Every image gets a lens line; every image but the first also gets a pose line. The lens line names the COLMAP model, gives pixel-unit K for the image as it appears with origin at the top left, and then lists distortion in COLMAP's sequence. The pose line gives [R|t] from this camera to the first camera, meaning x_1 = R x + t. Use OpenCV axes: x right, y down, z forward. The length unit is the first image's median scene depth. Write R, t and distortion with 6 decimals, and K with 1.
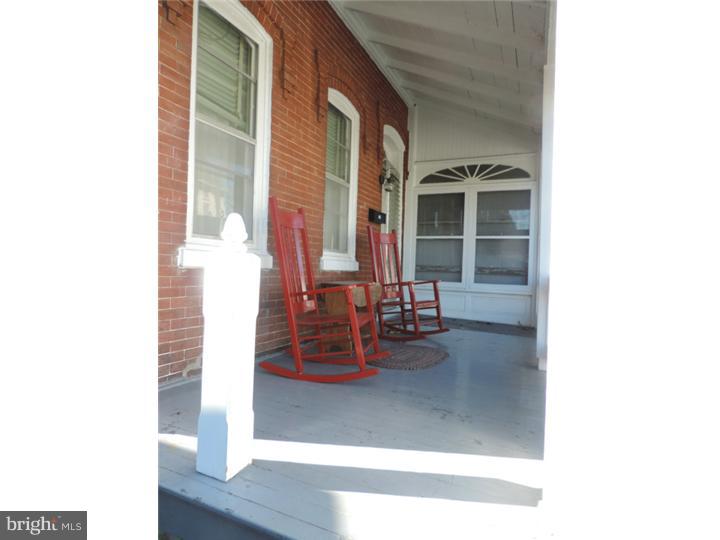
lens RADIAL K [[390.5, 0, 360.0], [0, 390.5, 270.0], [0, 0, 1]] dist [0.000125, -0.000275]
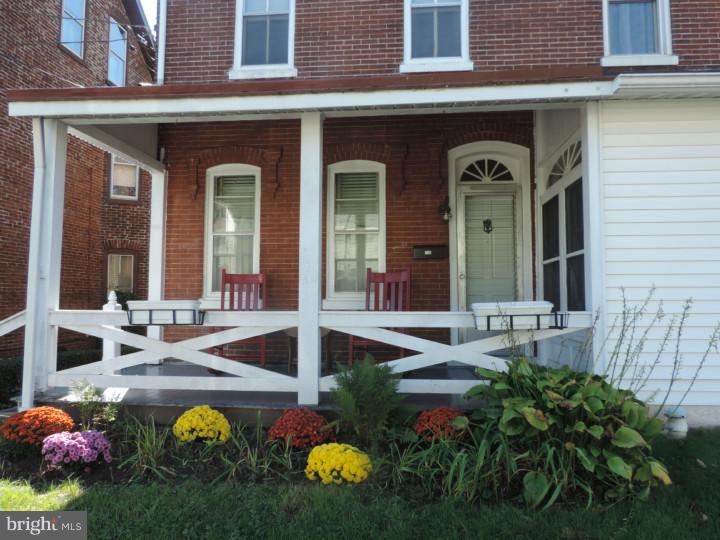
lens RADIAL K [[517.5, 0, 360.0], [0, 517.5, 270.0], [0, 0, 1]] dist [-0.004838, -0.006271]
pose [[0.318901, -0.090764, -0.943432, 1.010267], [0.005676, 0.995569, -0.093861, 0.019993], [0.947771, 0.024577, 0.318003, 0.382229]]
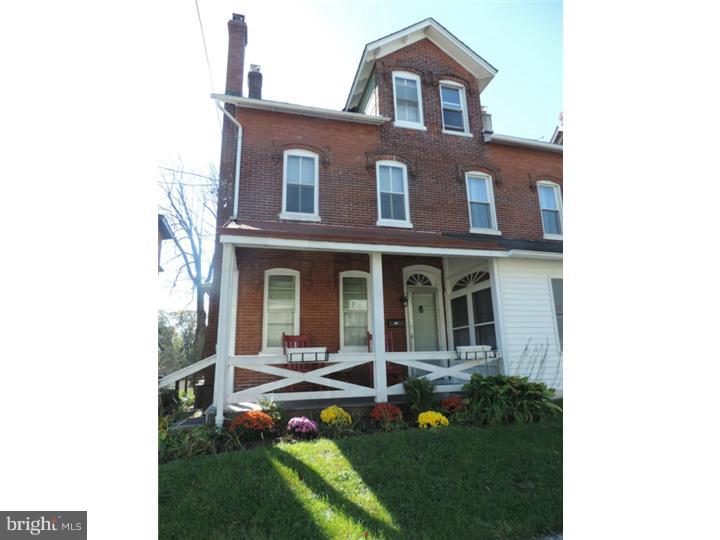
lens RADIAL K [[390.5, 0, 360.0], [0, 390.5, 270.0], [0, 0, 1]] dist [0.000125, -0.000275]
pose [[0.629846, -0.225163, -0.743368, 1.108838], [0.044417, 0.965935, -0.254944, 0.061205], [0.775449, 0.127557, 0.618391, -0.195652]]
